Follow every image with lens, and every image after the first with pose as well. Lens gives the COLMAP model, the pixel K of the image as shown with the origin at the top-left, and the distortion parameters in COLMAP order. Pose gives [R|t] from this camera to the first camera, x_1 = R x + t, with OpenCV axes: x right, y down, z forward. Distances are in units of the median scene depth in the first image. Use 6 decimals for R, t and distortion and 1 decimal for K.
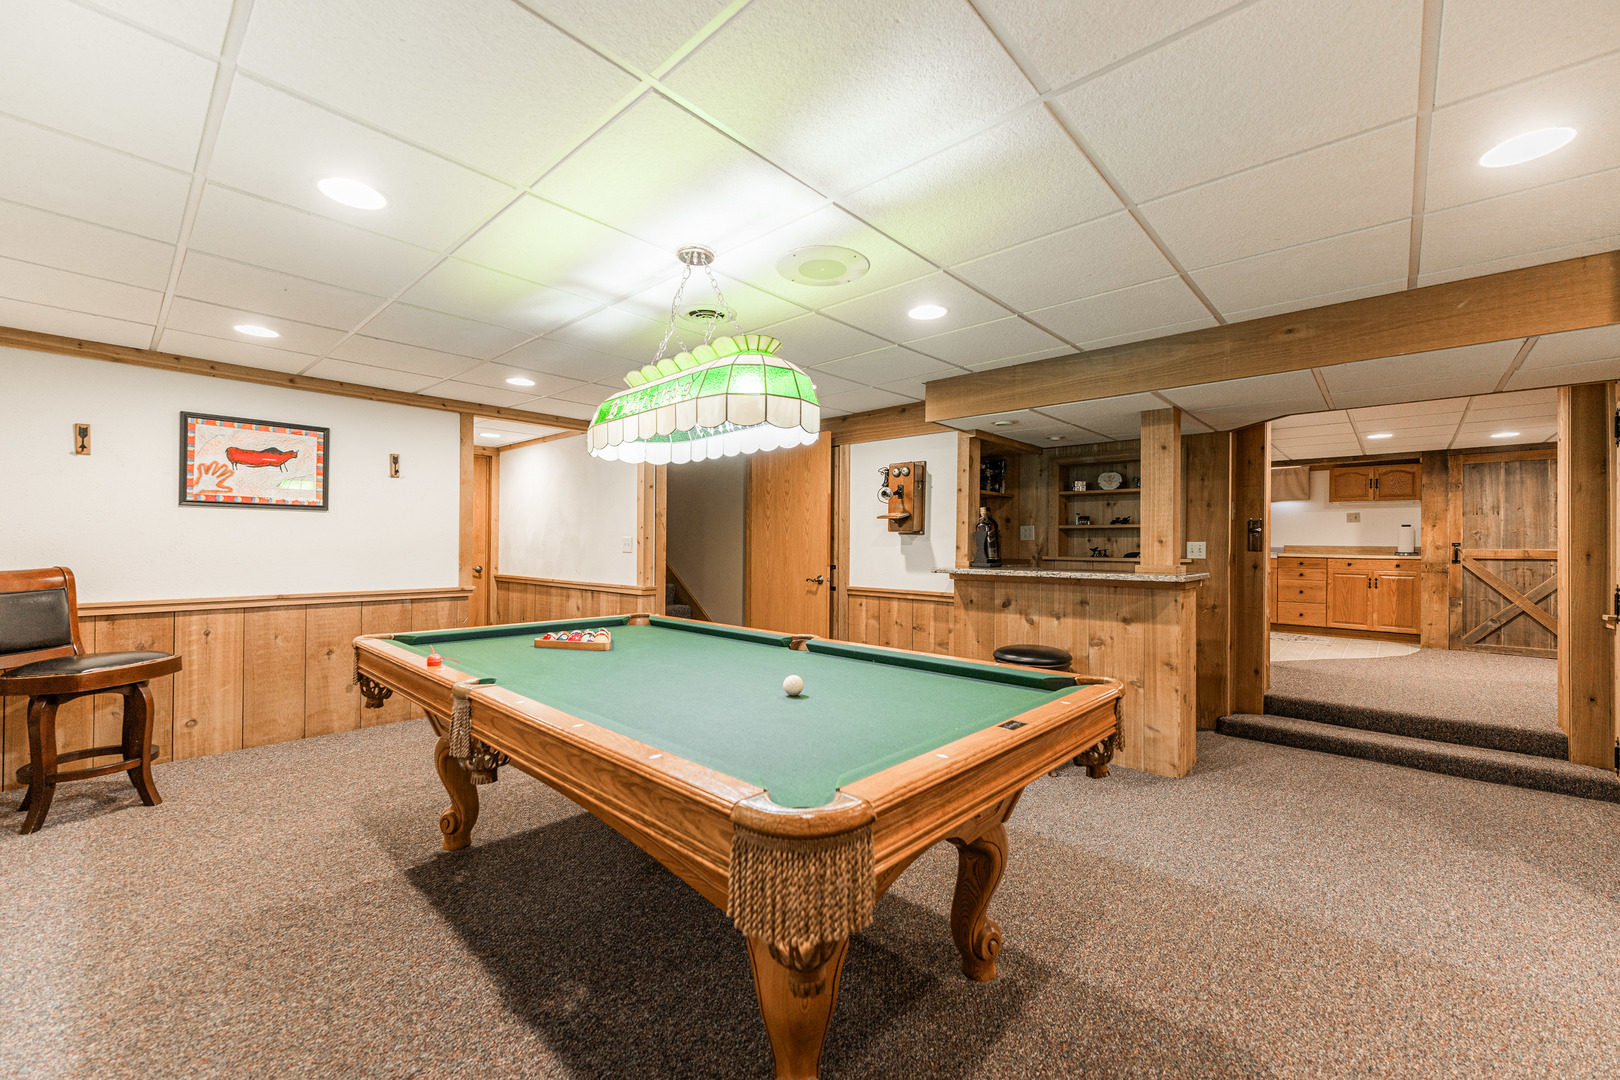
lens RADIAL K [[660.8, 0, 800.7], [0, 660.8, 543.8], [0, 0, 1]] dist [0.004328, -0.000285]
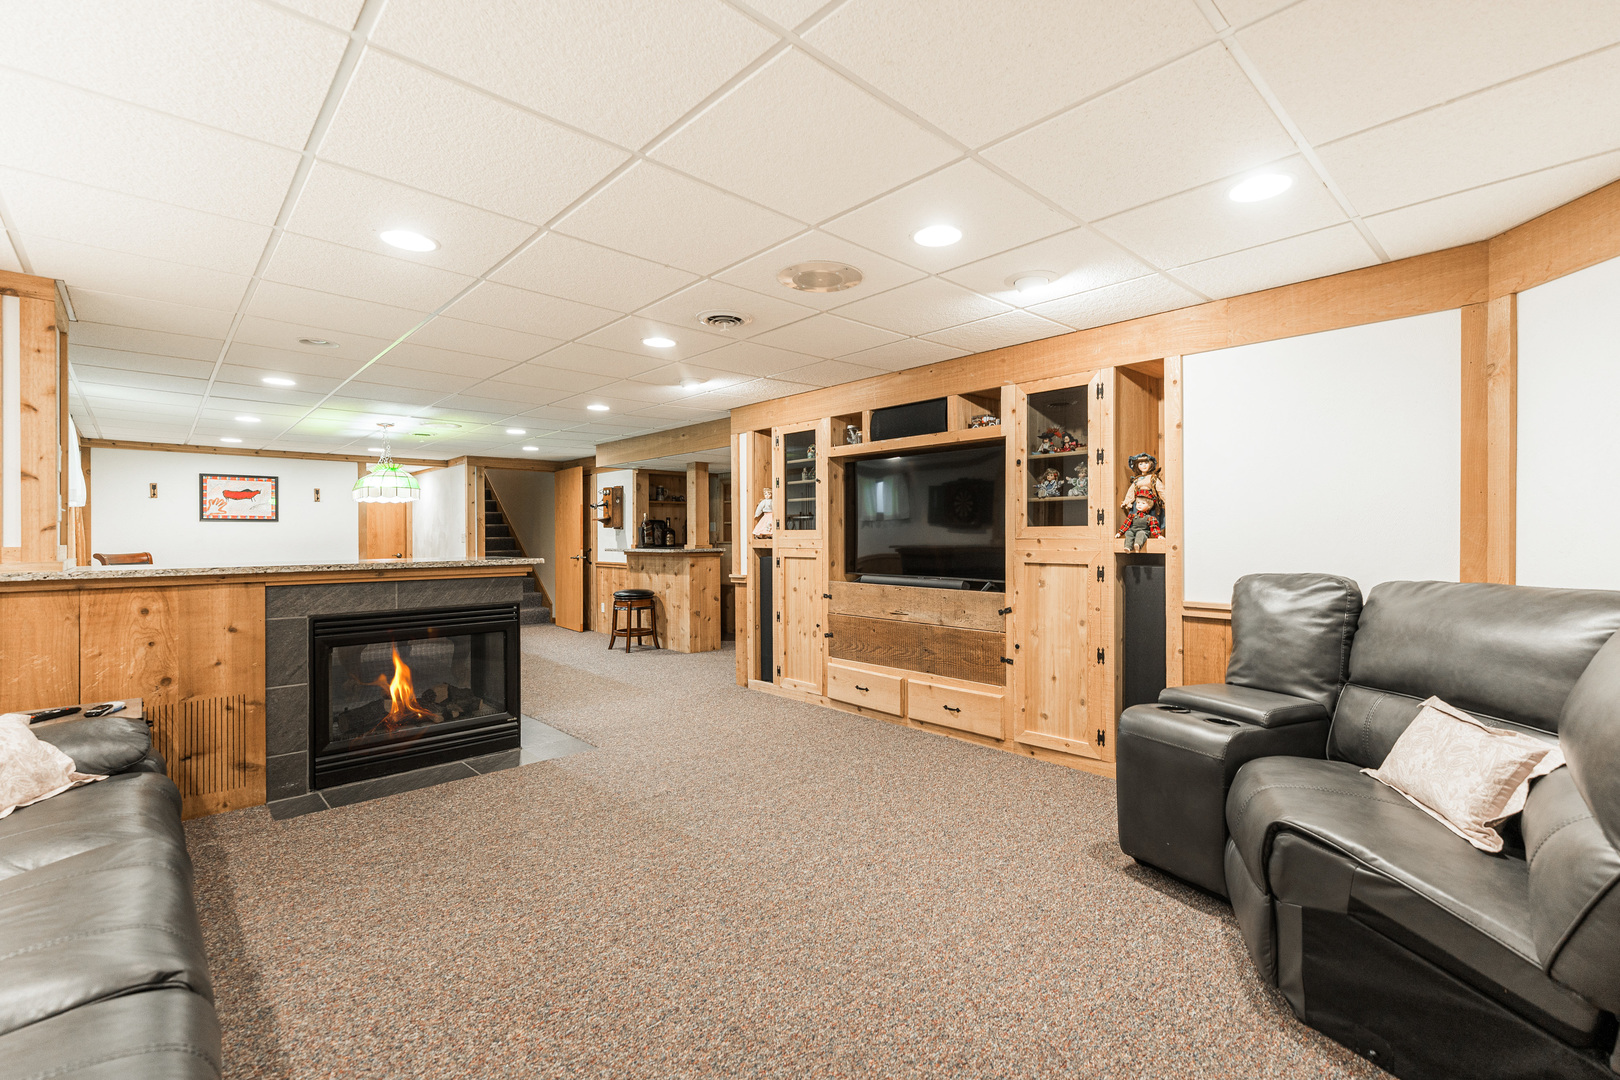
lens RADIAL K [[722.0, 0, 835.5], [0, 722.0, 537.8], [0, 0, 1]] dist [0.001925, -0.000667]
pose [[0.998153, -0.015060, -0.058846, 1.034909], [0.015278, 0.999878, 0.003261, 0.012923], [0.058790, -0.004154, 0.998262, -0.995410]]
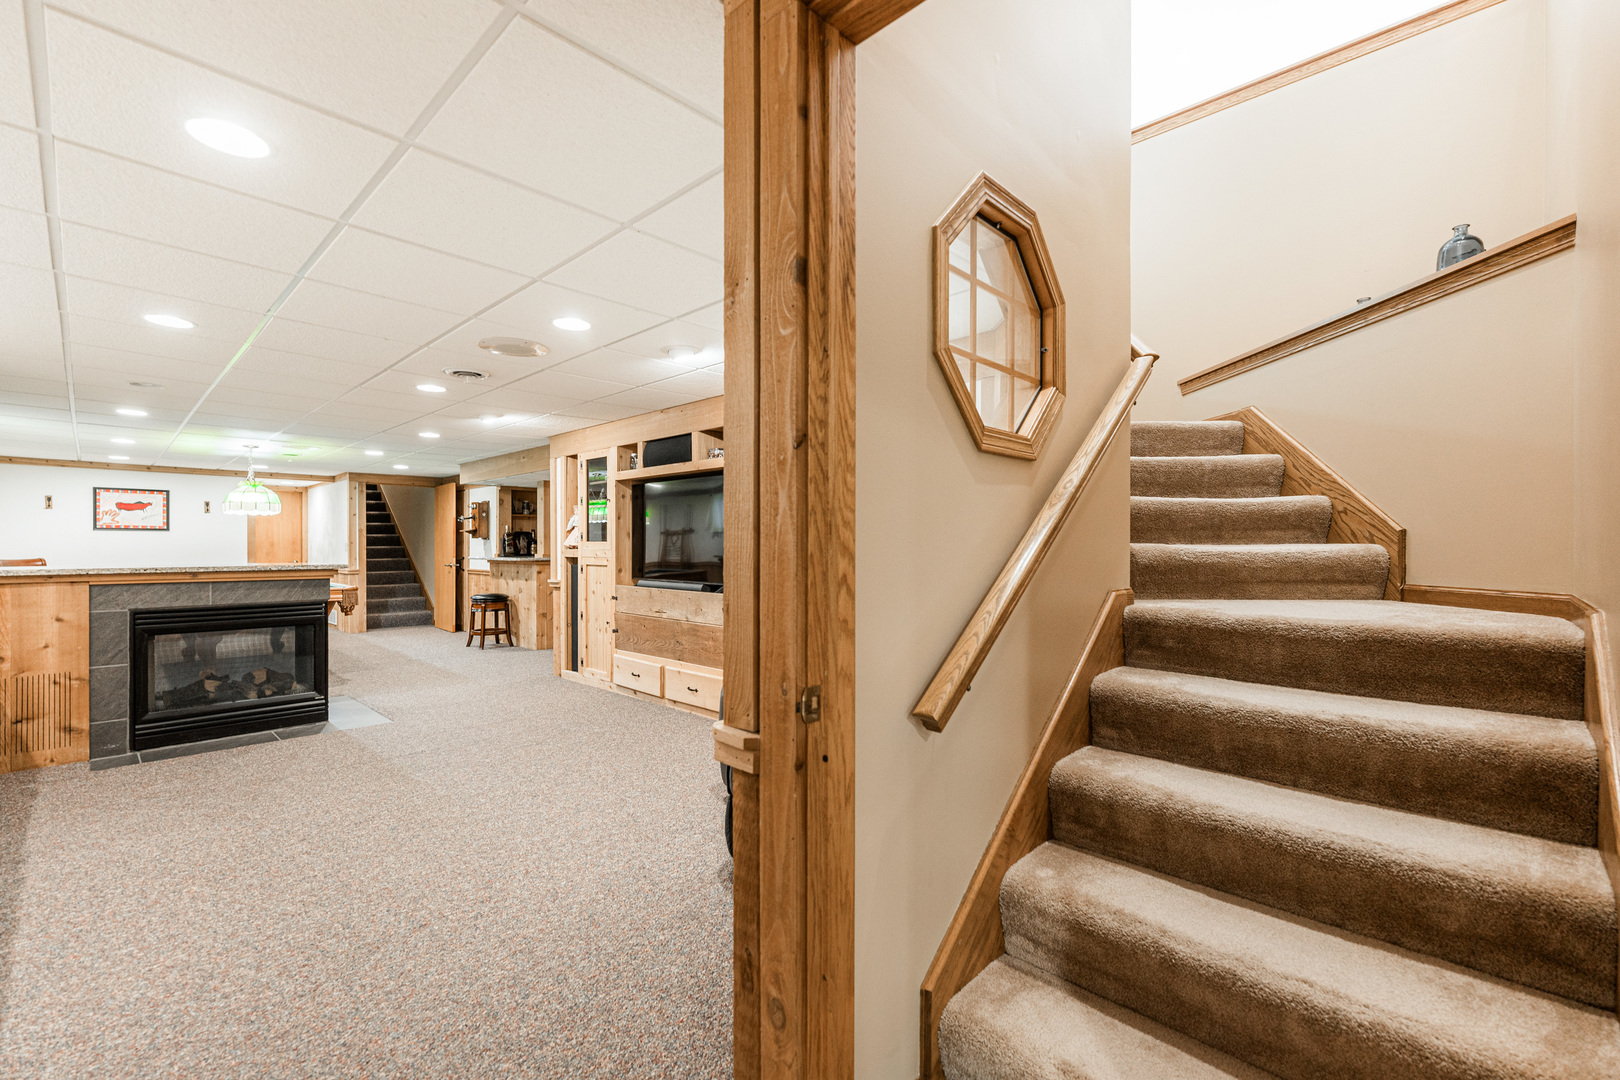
lens RADIAL K [[698.6, 0, 797.4], [0, 698.6, 549.4], [0, 0, 1]] dist [-0.000120, 0.000263]
pose [[0.999525, -0.009510, -0.029328, 1.384256], [0.009649, 0.999943, 0.004633, 0.016103], [0.029283, -0.004914, 0.999559, -1.177412]]
